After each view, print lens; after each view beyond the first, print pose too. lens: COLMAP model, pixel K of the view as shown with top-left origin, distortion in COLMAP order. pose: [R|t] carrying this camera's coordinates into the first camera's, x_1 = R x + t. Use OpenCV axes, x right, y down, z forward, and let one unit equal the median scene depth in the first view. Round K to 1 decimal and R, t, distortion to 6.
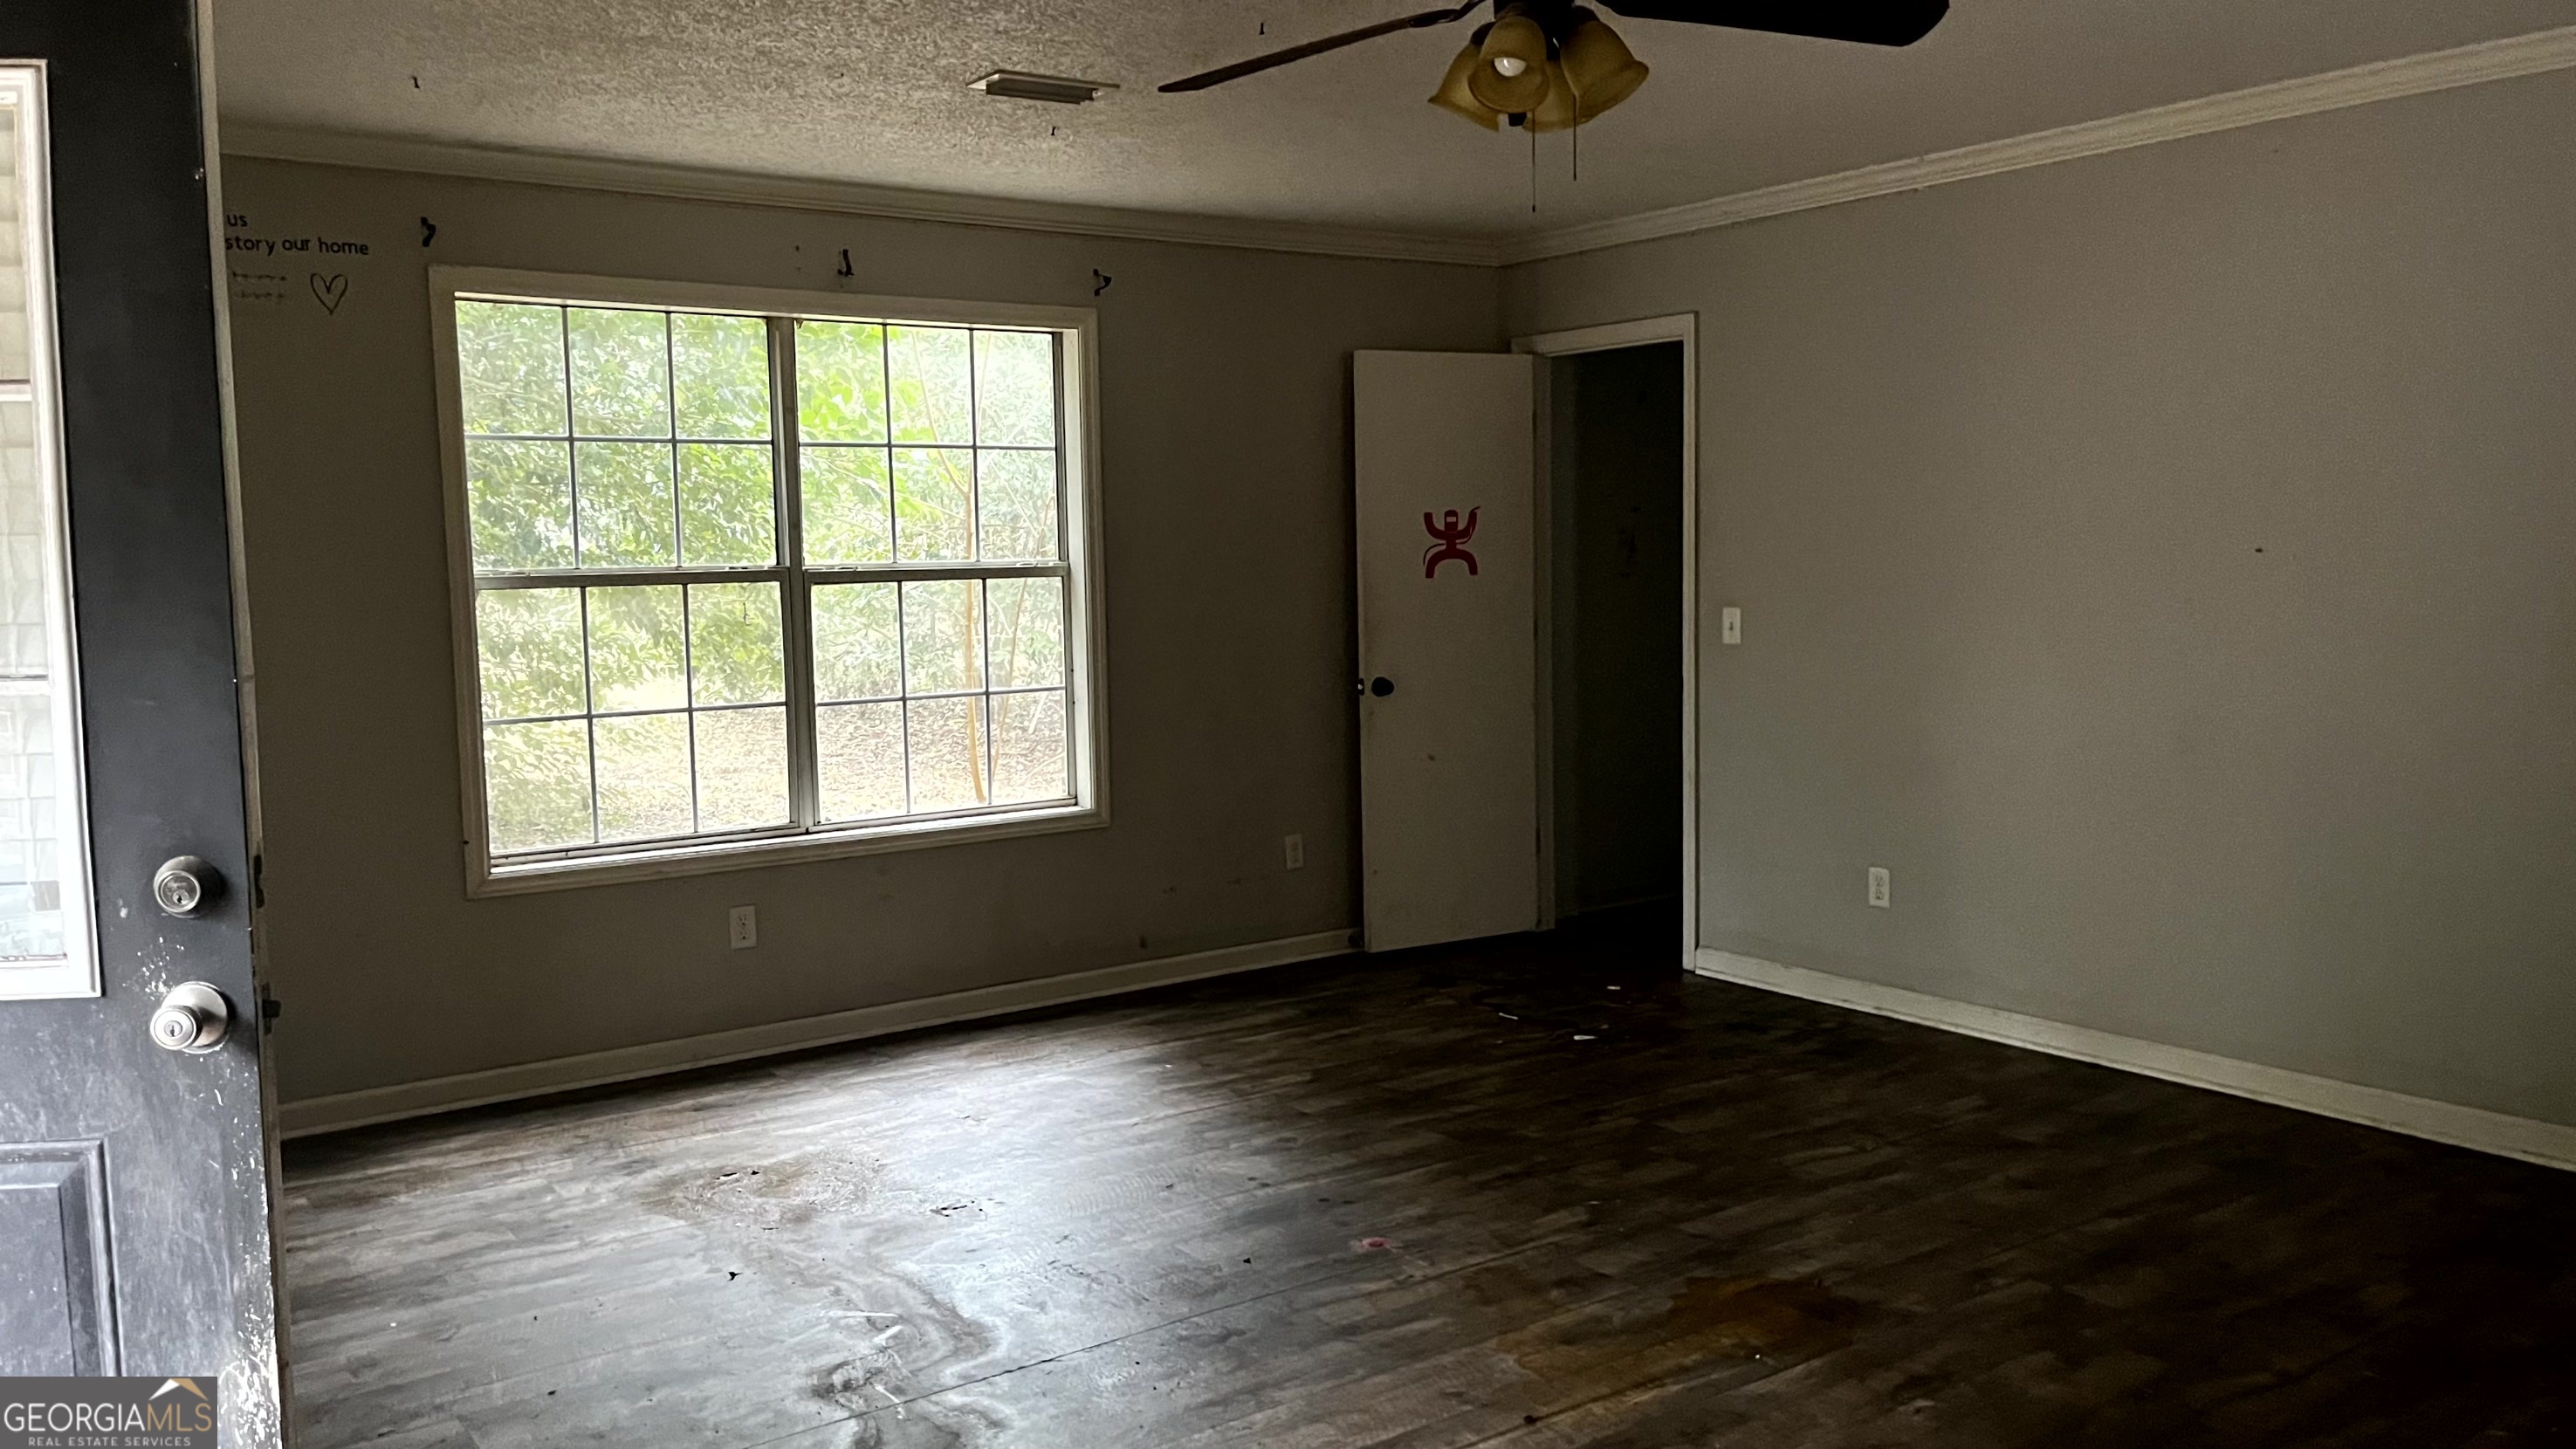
lens RADIAL K [[1986.9, 0, 1288.0], [0, 1986.9, 724.5], [0, 0, 1]] dist [-0.003600, -0.004300]
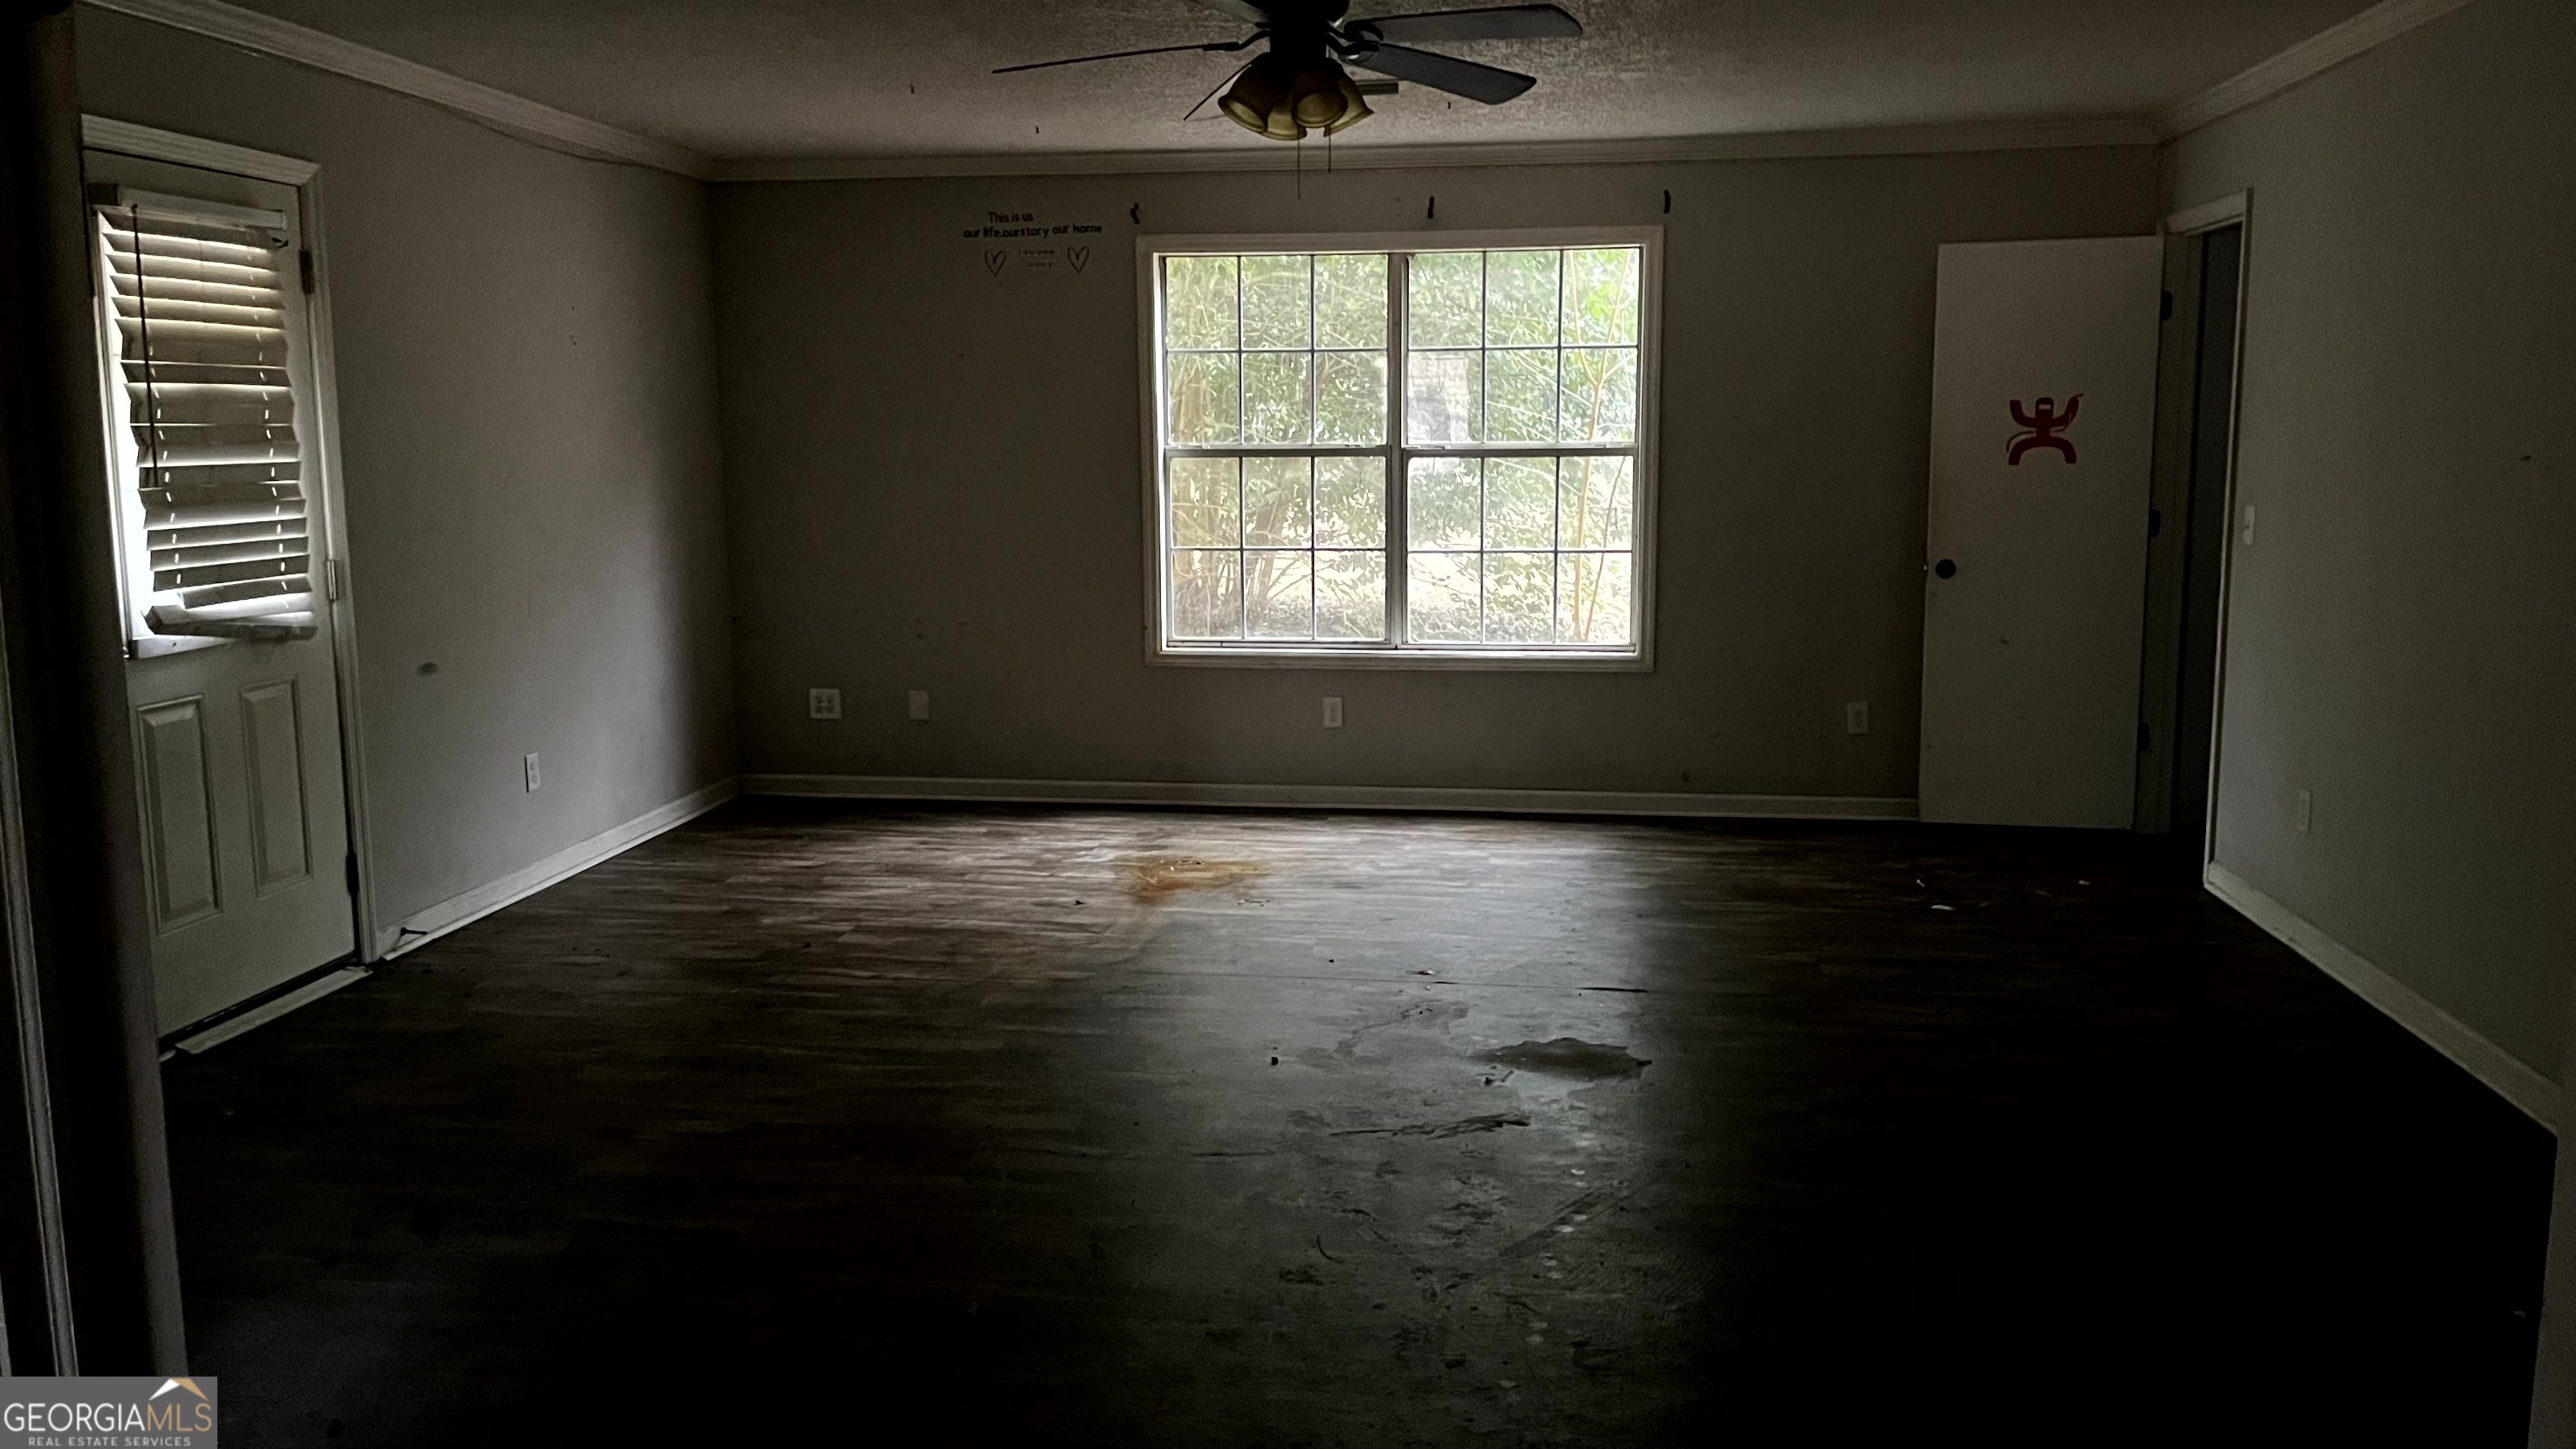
lens RADIAL K [[1932.2, 0, 1288.0], [0, 1932.2, 724.5], [0, 0, 1]] dist [-0.001738, -0.002750]
pose [[0.707034, 0.108616, -0.698789, 0.571119], [-0.072413, 0.994060, 0.081243, 0.005248], [0.703462, -0.006840, 0.710699, 0.039521]]
